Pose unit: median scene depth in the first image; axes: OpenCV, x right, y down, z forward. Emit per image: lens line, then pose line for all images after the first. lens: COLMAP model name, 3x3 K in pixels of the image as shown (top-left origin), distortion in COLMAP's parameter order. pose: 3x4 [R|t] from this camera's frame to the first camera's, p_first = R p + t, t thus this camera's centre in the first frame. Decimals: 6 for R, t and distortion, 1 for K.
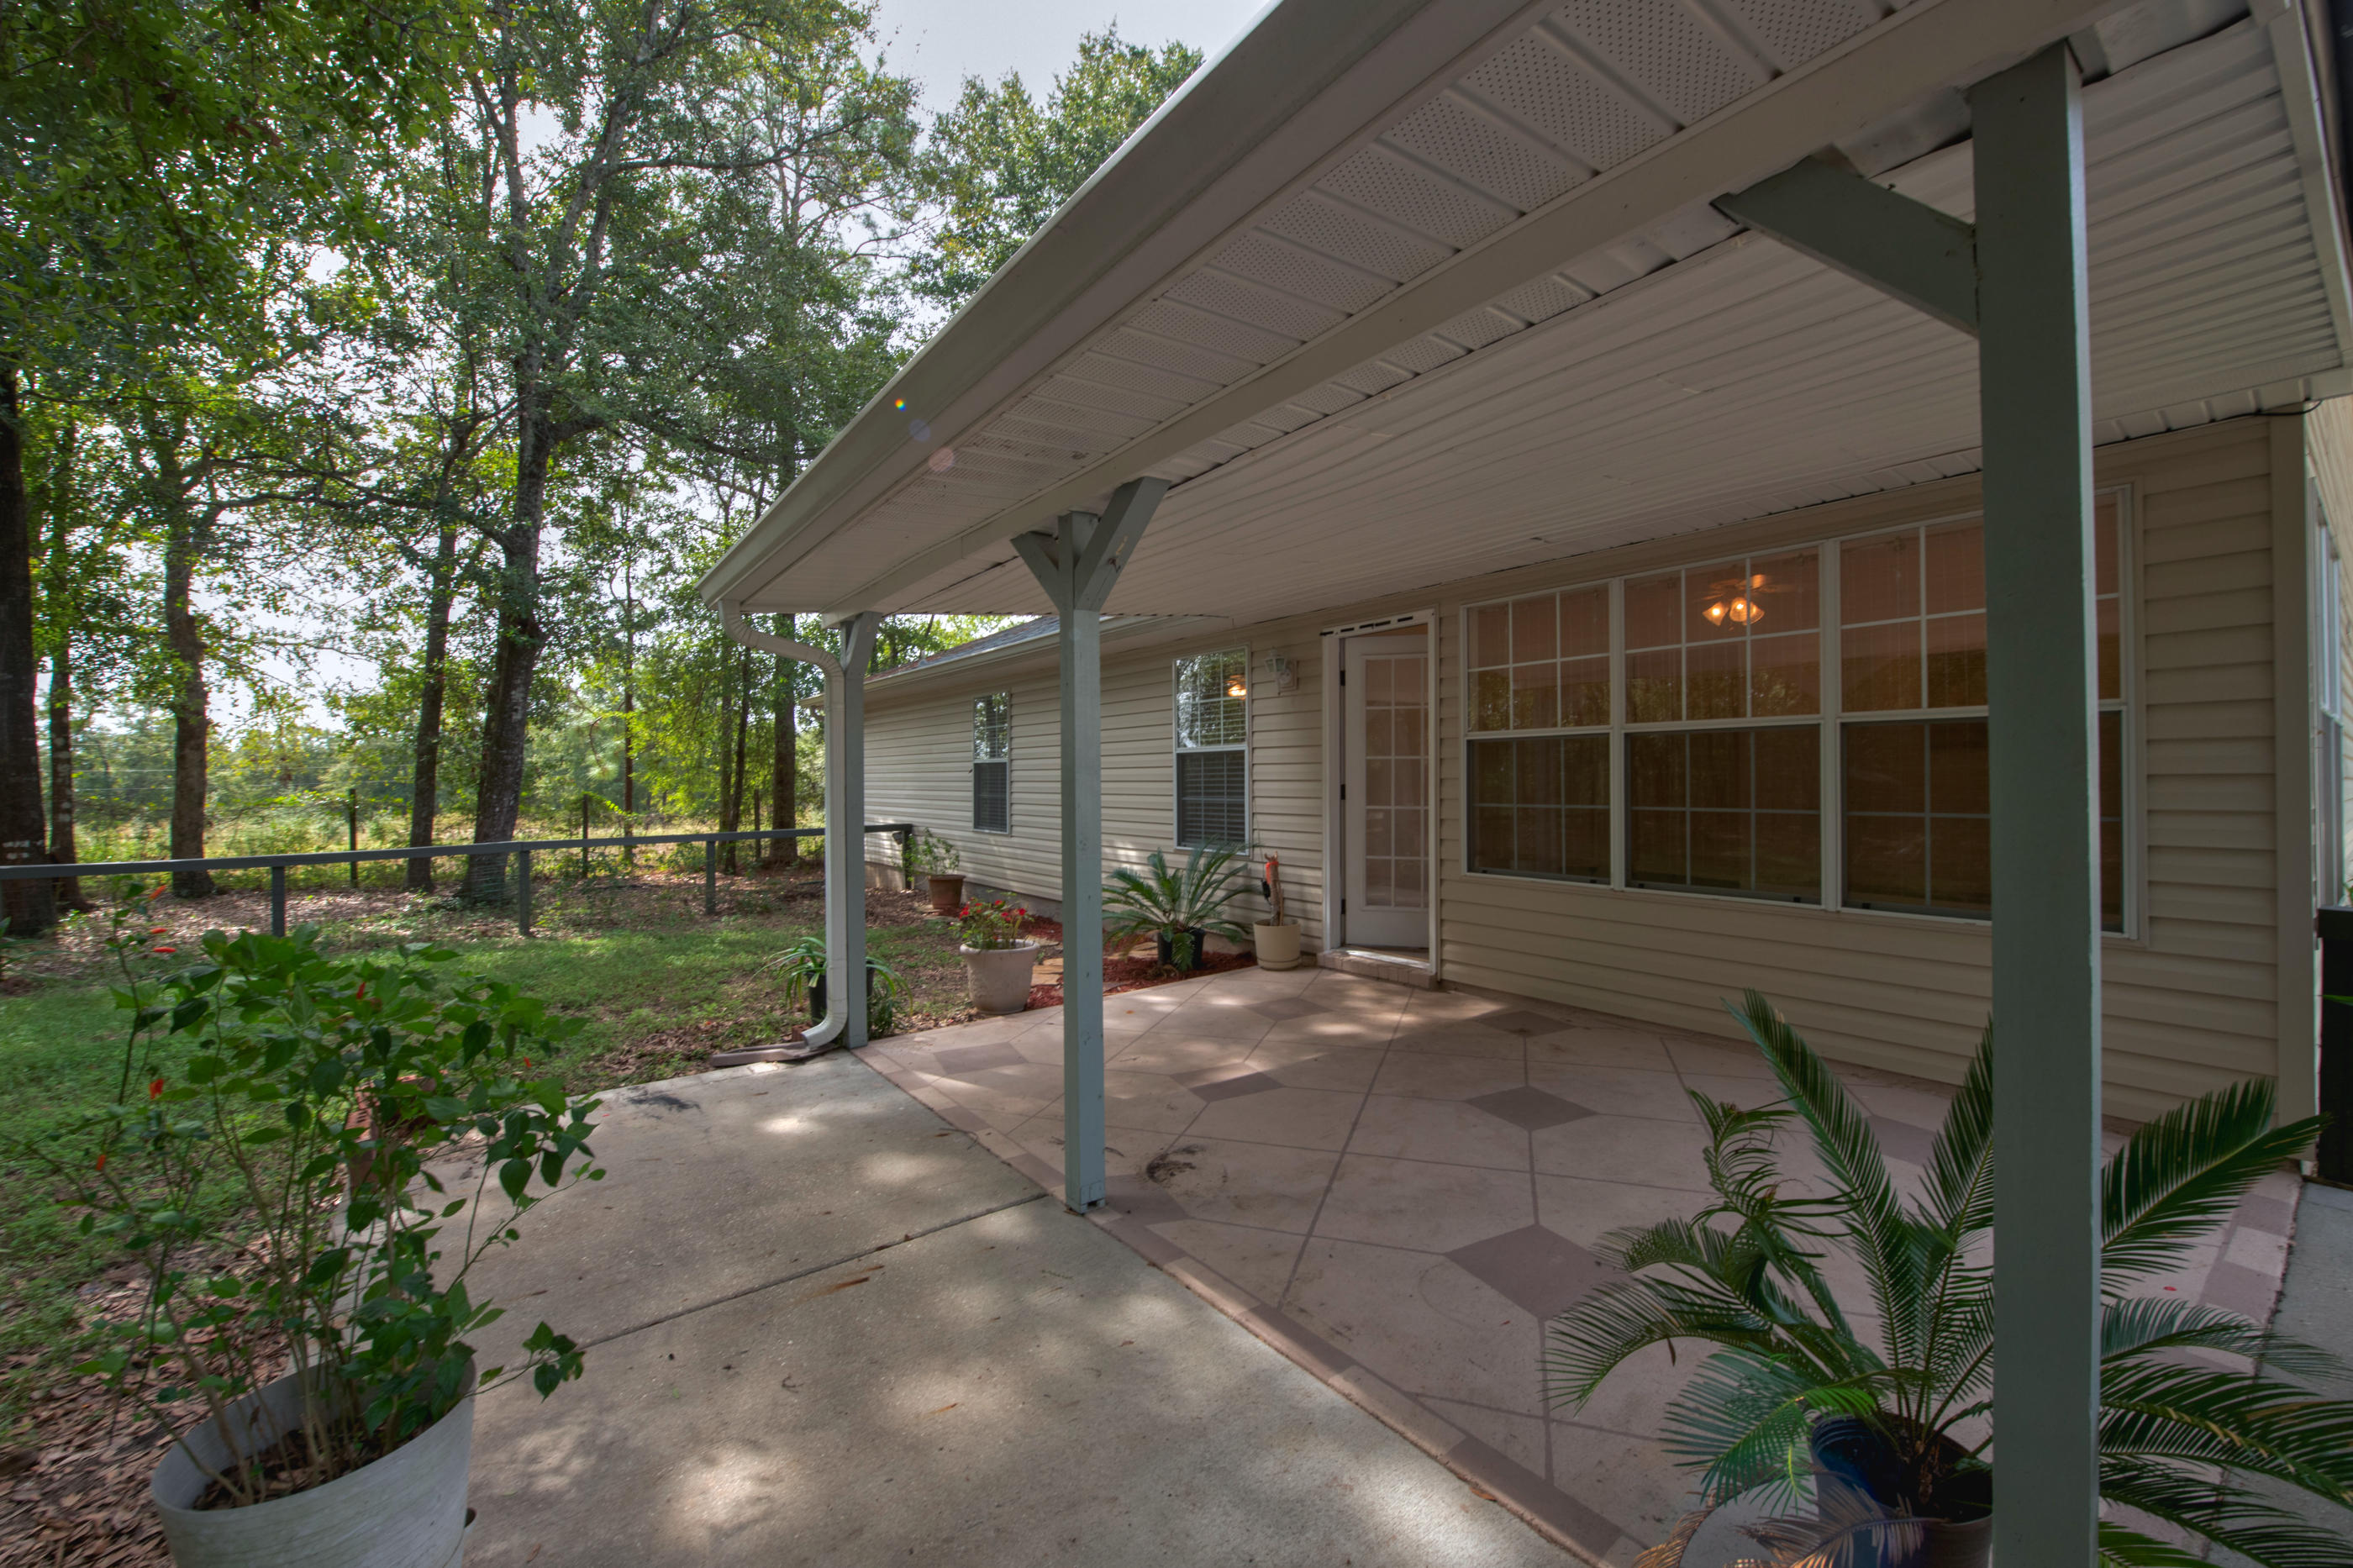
lens RADIAL K [[949.7, 0, 1159.0], [0, 949.7, 777.0], [0, 0, 1]] dist [-0.000022, -0.004035]
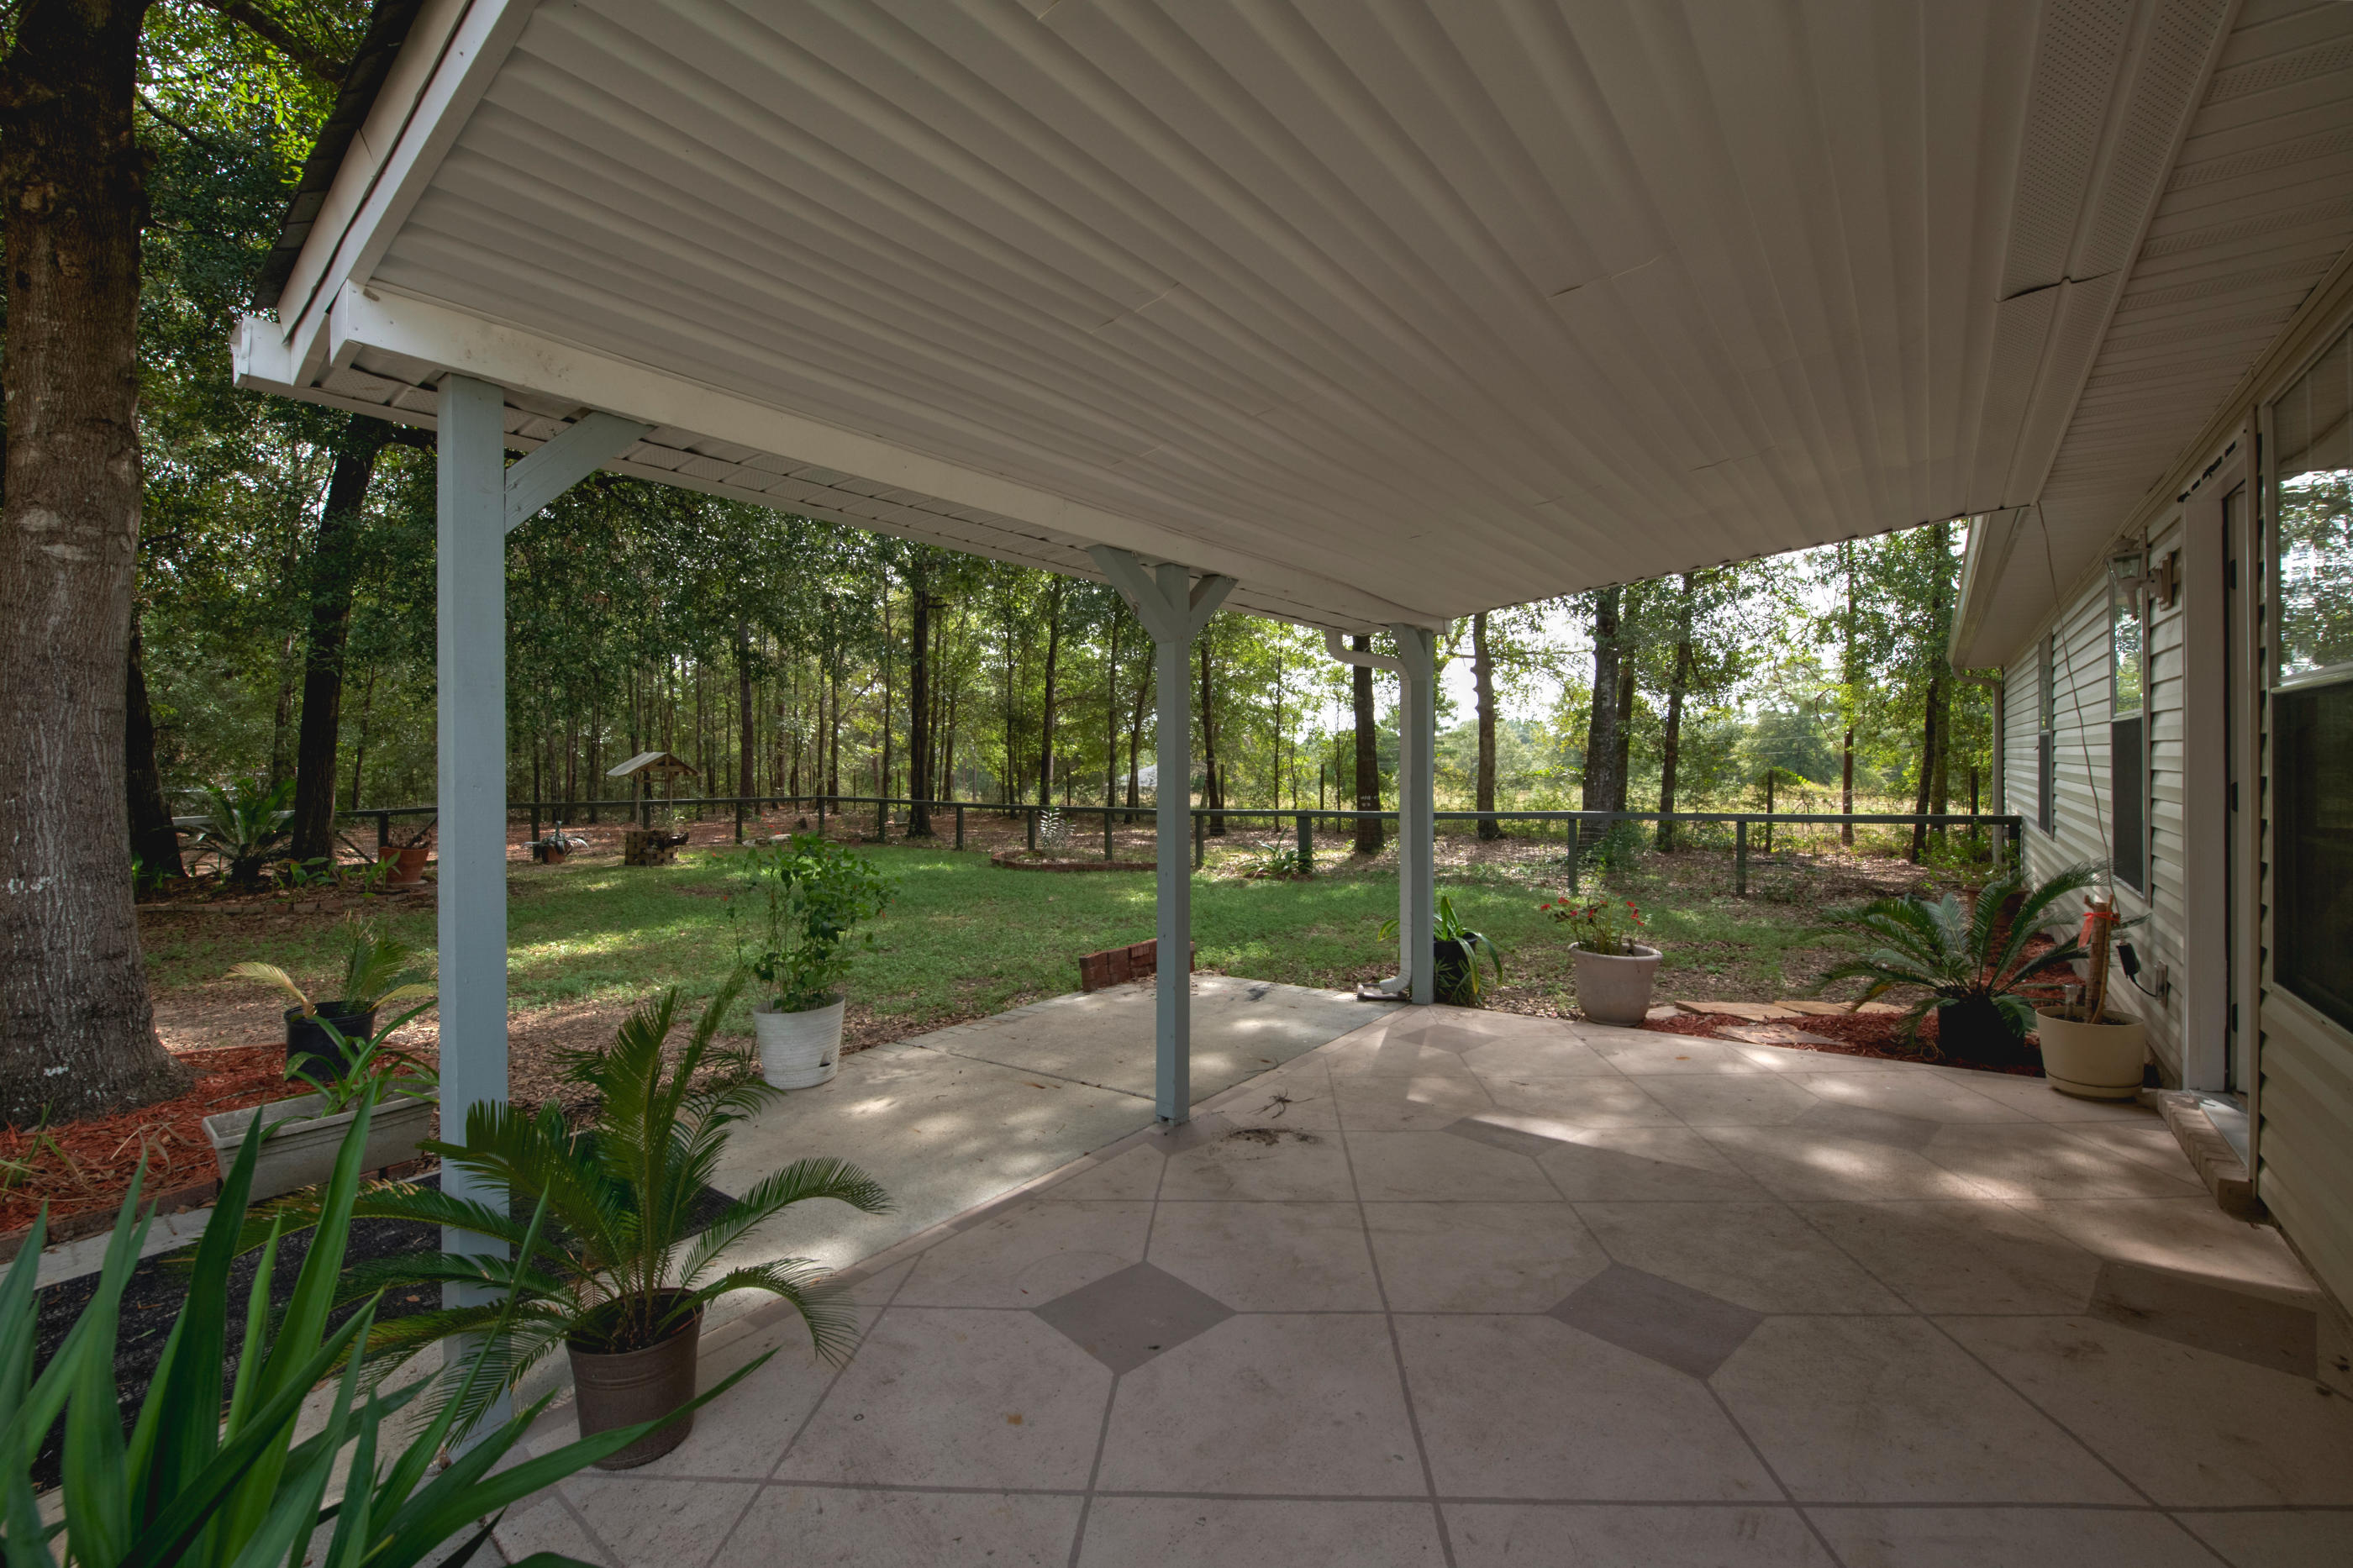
lens RADIAL K [[943.8, 0, 1176.5], [0, 943.8, 784.0], [0, 0, 1]] dist [0.001244, -0.003789]
pose [[0.280467, 0.024601, -0.959548, 0.792030], [0.012867, 0.999485, 0.029386, -0.017356], [0.959777, -0.020588, 0.280006, 0.484301]]
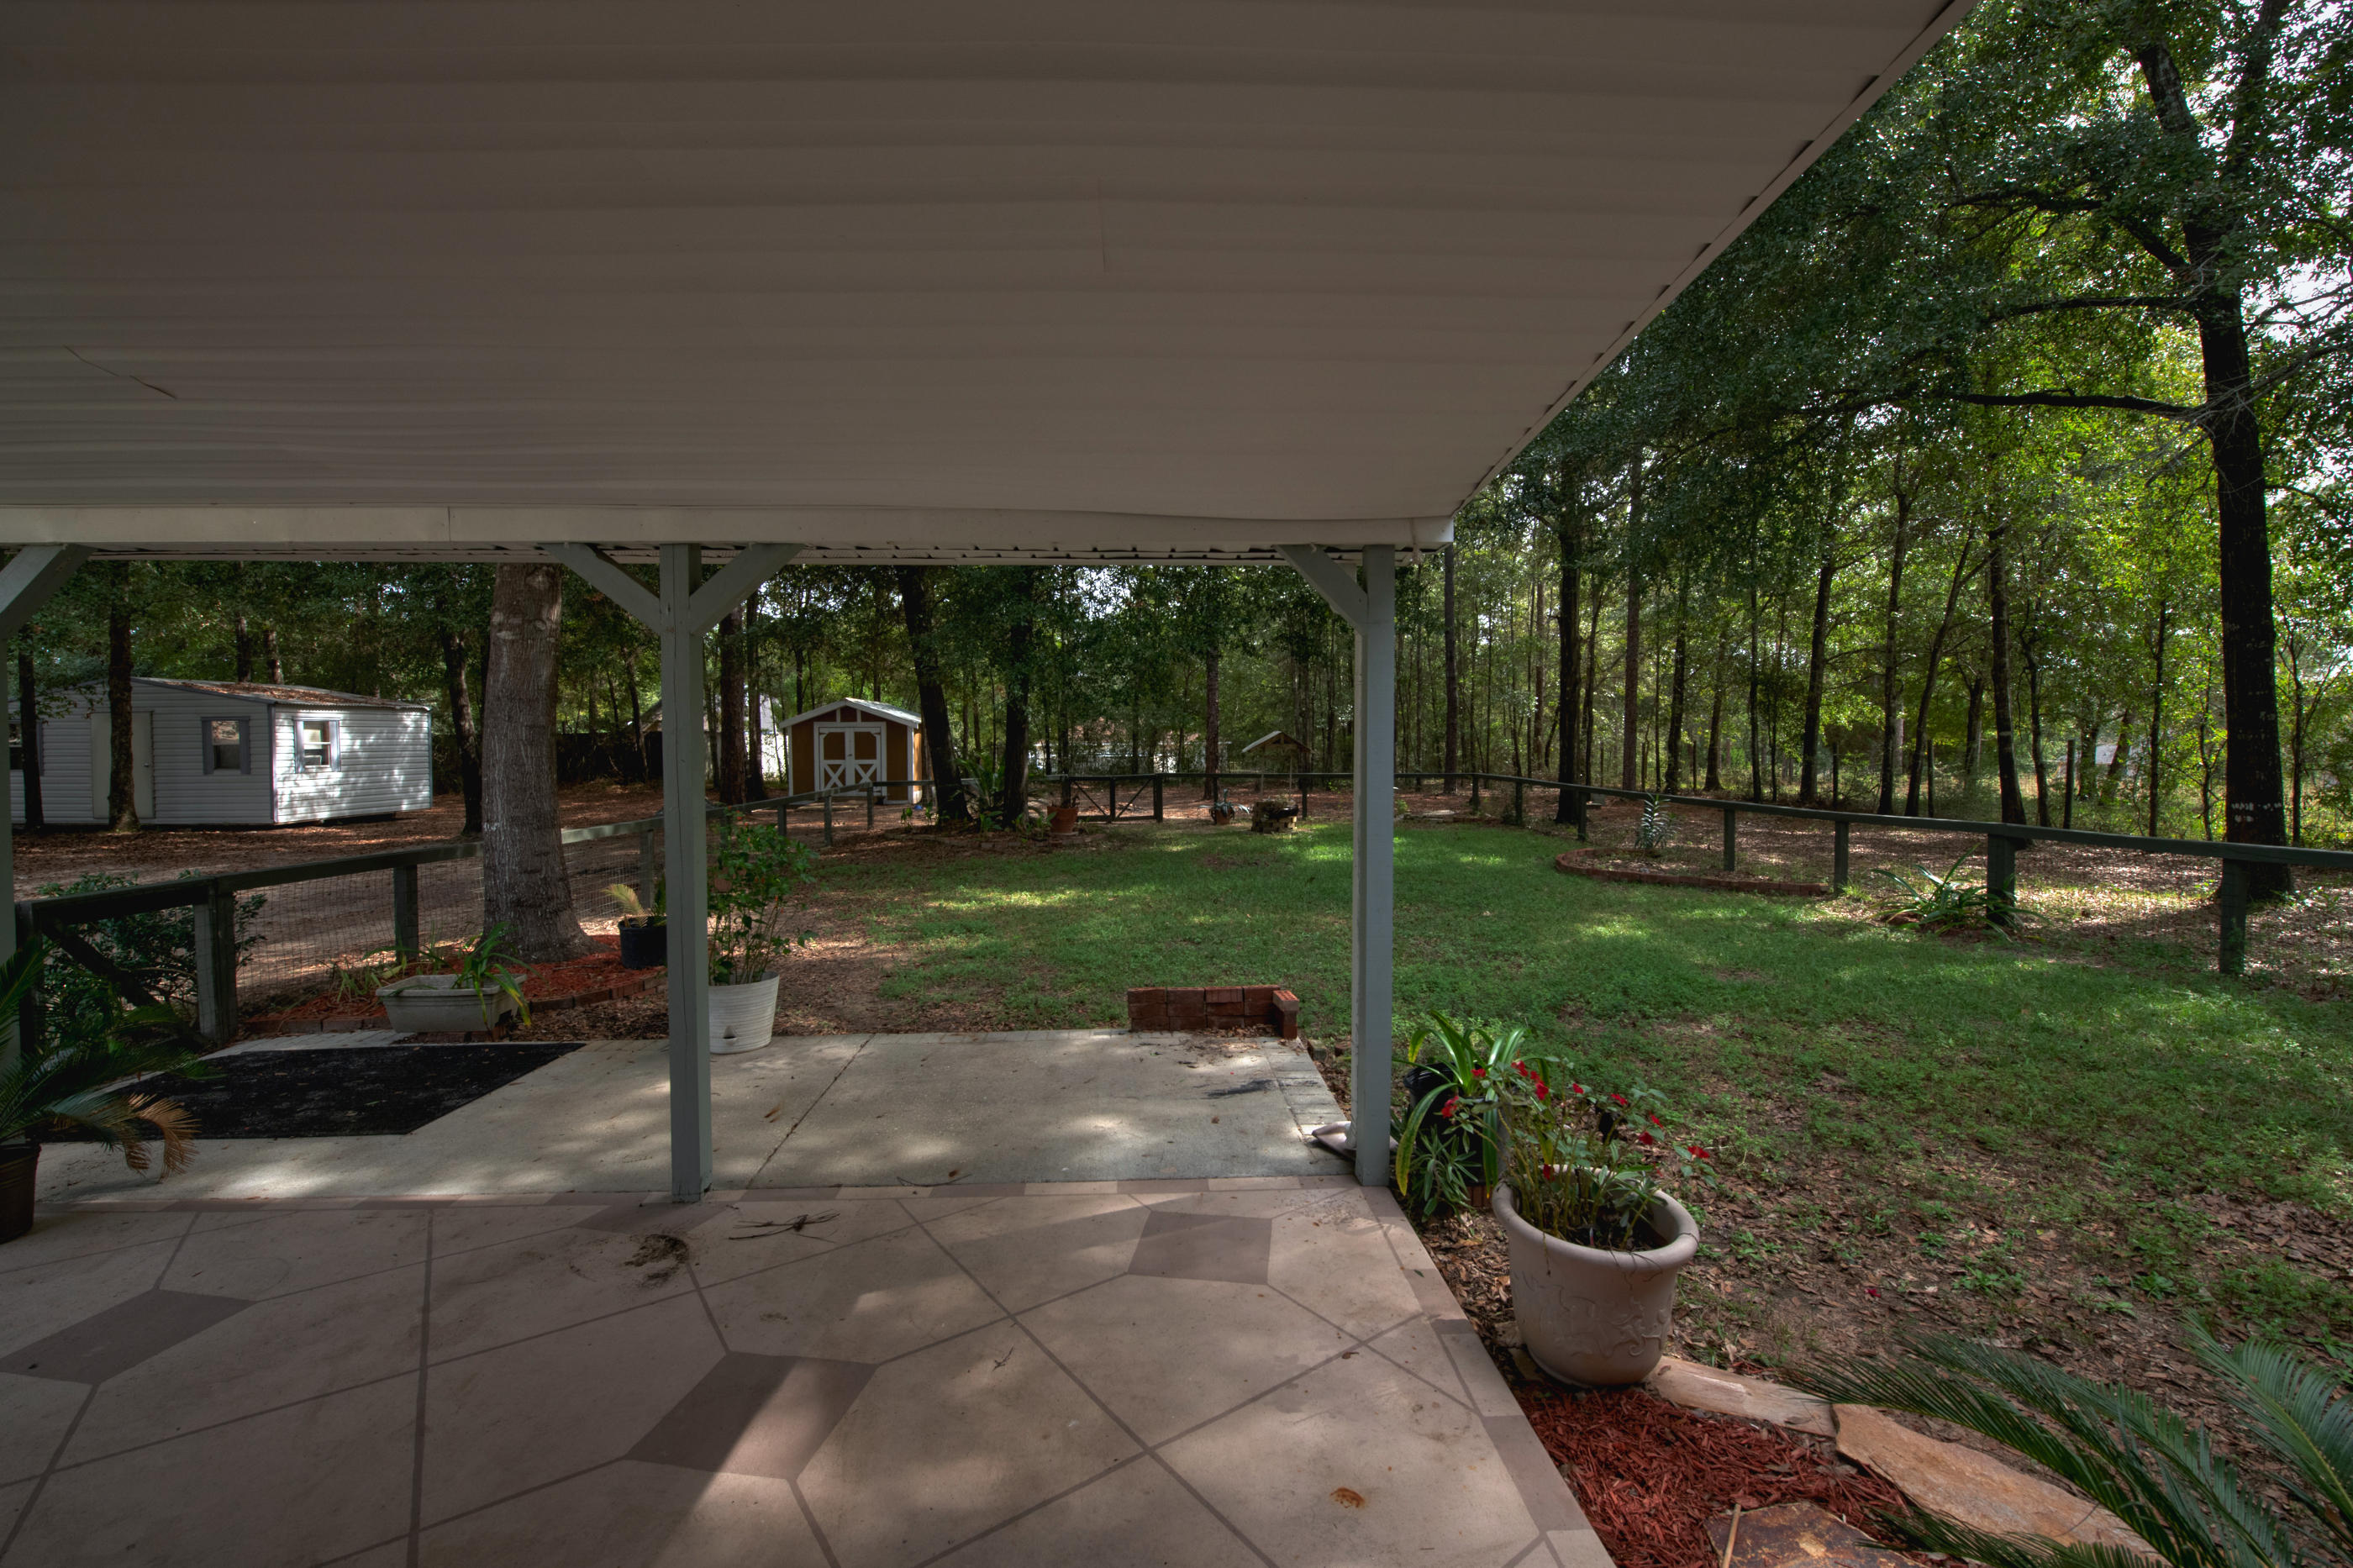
lens RADIAL K [[948.8, 0, 1176.5], [0, 948.8, 784.0], [0, 0, 1]] dist [-0.018975, 0.000040]
pose [[-0.532792, 0.051569, -0.844673, 0.364345], [0.016451, 0.998584, 0.050589, -0.041387], [0.846086, 0.013058, -0.532886, 1.463256]]
